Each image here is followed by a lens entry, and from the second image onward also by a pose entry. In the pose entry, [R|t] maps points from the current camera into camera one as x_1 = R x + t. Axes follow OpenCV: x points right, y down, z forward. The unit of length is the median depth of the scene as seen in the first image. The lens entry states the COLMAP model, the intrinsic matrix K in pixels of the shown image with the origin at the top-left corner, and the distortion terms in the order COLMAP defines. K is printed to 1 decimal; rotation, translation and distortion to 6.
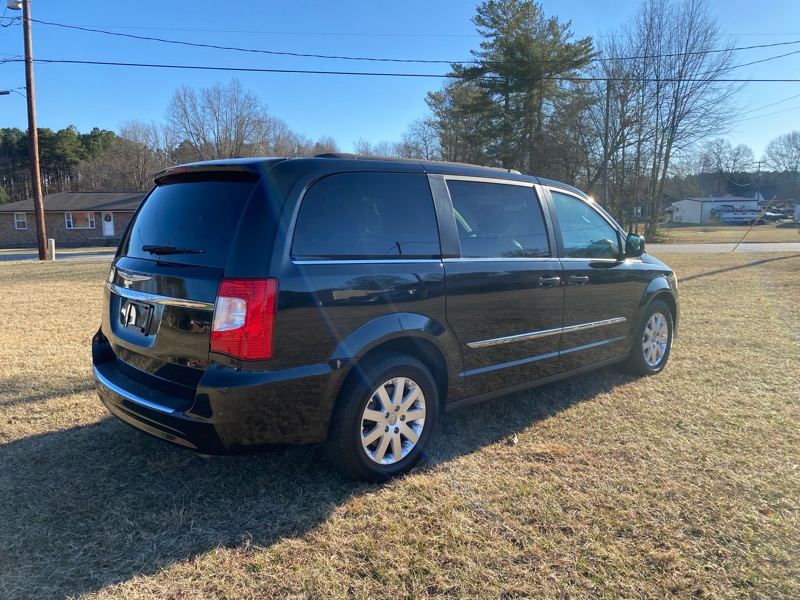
lens RADIAL K [[605.6, 0, 403.8], [0, 605.6, 310.1], [0, 0, 1]] dist [0.031471, -0.030131]
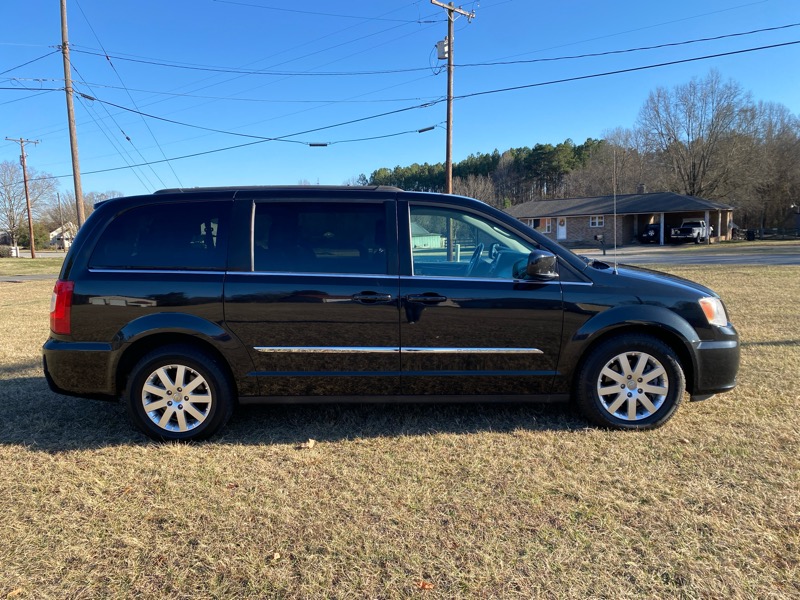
lens RADIAL K [[605.6, 0, 406.3], [0, 605.6, 306.4], [0, 0, 1]] dist [0.031471, -0.030131]
pose [[0.723585, 0.073684, -0.686291, 0.922898], [-0.079955, 0.996540, 0.022695, -0.058965], [0.685589, 0.038451, 0.726973, 0.309097]]
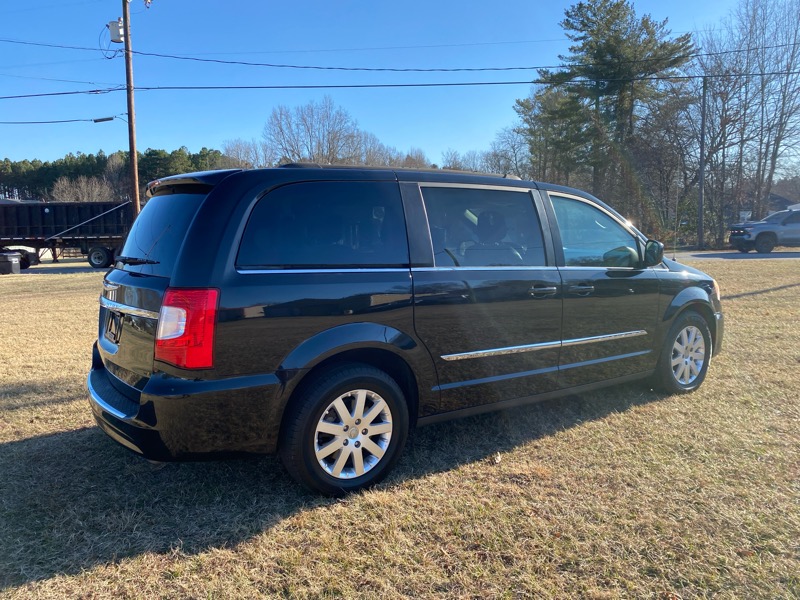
lens RADIAL K [[605.6, 0, 398.9], [0, 605.6, 308.1], [0, 0, 1]] dist [0.031471, -0.030131]
pose [[0.987623, 0.006135, -0.156724, 0.161012], [-0.009134, 0.999789, -0.018421, -0.002569], [0.156578, 0.019625, 0.987471, 0.030237]]
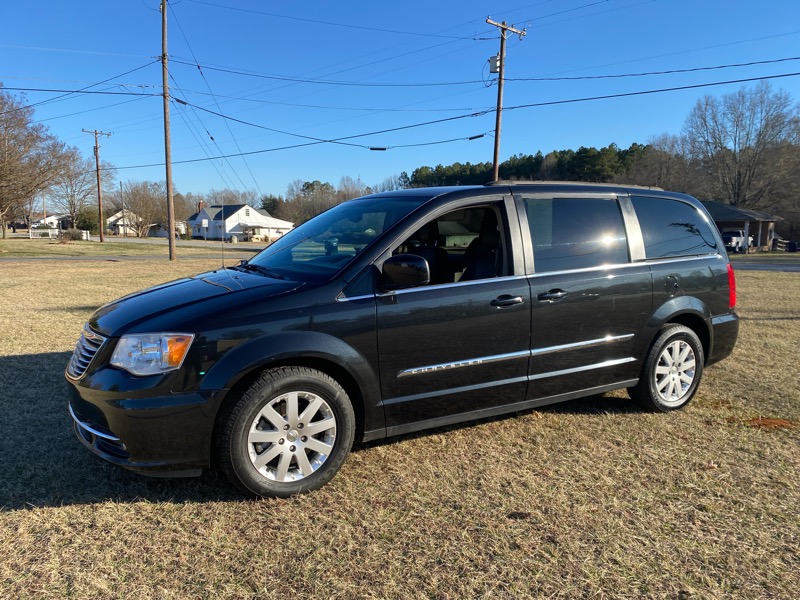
lens RADIAL K [[605.6, 0, 403.4], [0, 605.6, 303.5], [0, 0, 1]] dist [0.031471, -0.030131]
pose [[0.675737, 0.104766, -0.729660, 1.242621], [-0.123606, 0.991938, 0.027953, 0.010007], [0.726706, 0.071302, 0.683238, -0.162960]]
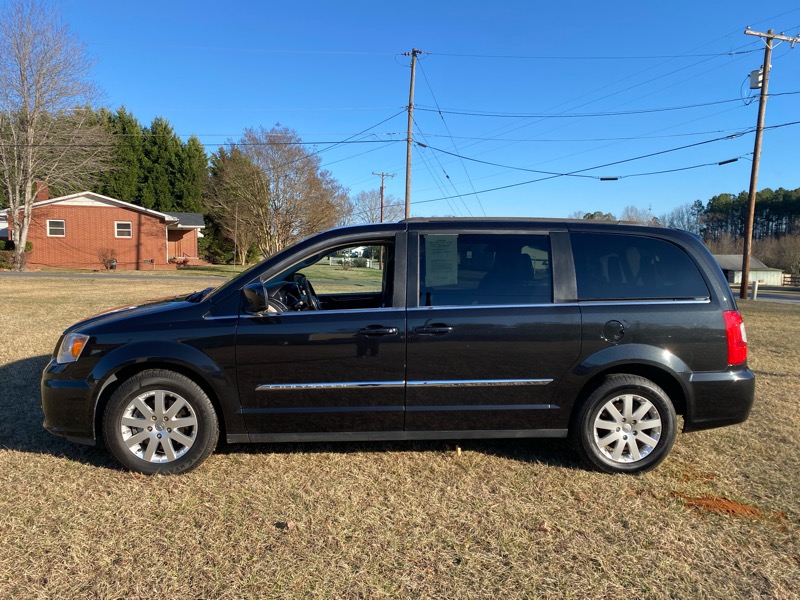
lens RADIAL K [[605.6, 0, 407.0], [0, 605.6, 302.2], [0, 0, 1]] dist [0.031471, -0.030131]
pose [[0.289536, 0.091091, -0.952823, 1.588205], [-0.171368, 0.984310, 0.042028, -0.076974], [0.941701, 0.151115, 0.300604, 0.298992]]
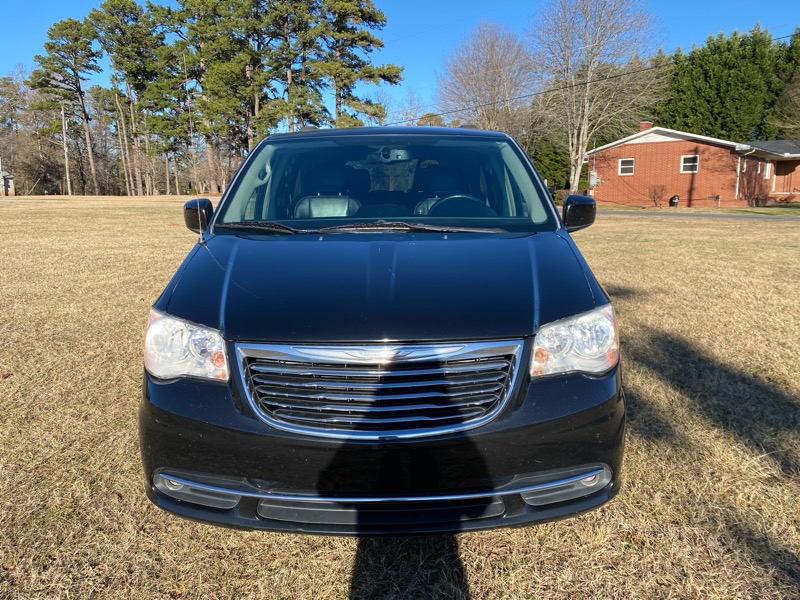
lens RADIAL K [[605.6, 0, 394.3], [0, 605.6, 297.3], [0, 0, 1]] dist [0.031471, -0.030131]
pose [[-0.684580, 0.141866, -0.714999, 0.844296], [-0.097034, 0.954413, 0.282275, -0.254774], [0.722450, 0.262620, -0.639607, 1.780266]]
